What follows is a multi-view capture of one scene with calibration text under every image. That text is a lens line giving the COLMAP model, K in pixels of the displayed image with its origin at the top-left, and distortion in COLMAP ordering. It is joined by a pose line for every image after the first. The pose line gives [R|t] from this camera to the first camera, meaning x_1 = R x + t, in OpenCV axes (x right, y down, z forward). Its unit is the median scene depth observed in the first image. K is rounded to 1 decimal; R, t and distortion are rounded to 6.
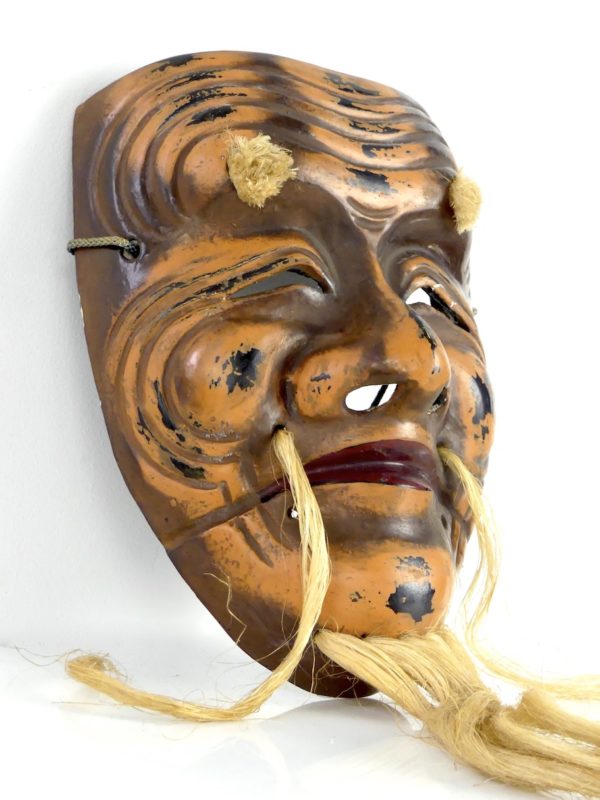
lens RADIAL K [[1967.6, 0, 300.1], [0, 1967.6, 358.0], [0, 0, 1]] dist [0.098237, 0.309424]
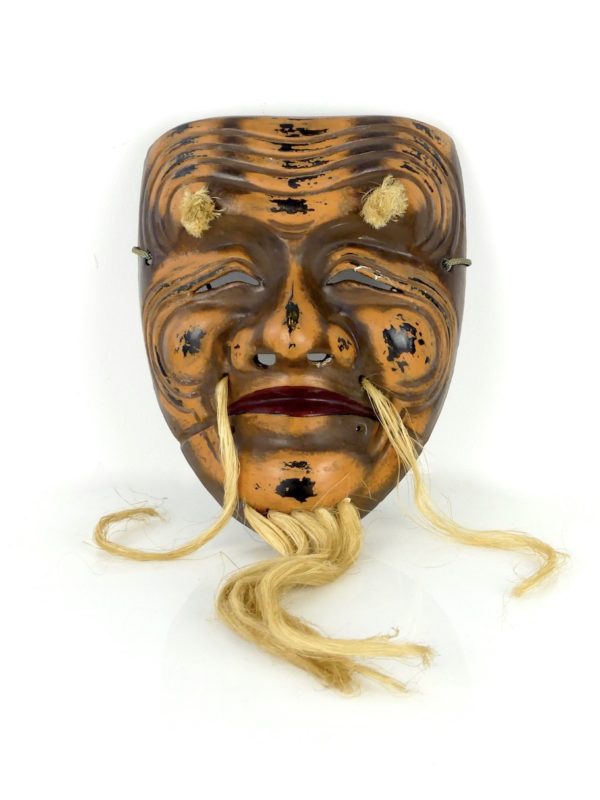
lens RADIAL K [[3236.2, 0, 300.0], [0, 3236.2, 400.0], [0, 0, 1]] dist [-0.050745, -0.216963]
pose [[0.748157, 0.064166, -0.660412, 1.710292], [0.109723, 0.969646, 0.218512, -0.494440], [0.654387, -0.235943, 0.718407, -0.805894]]
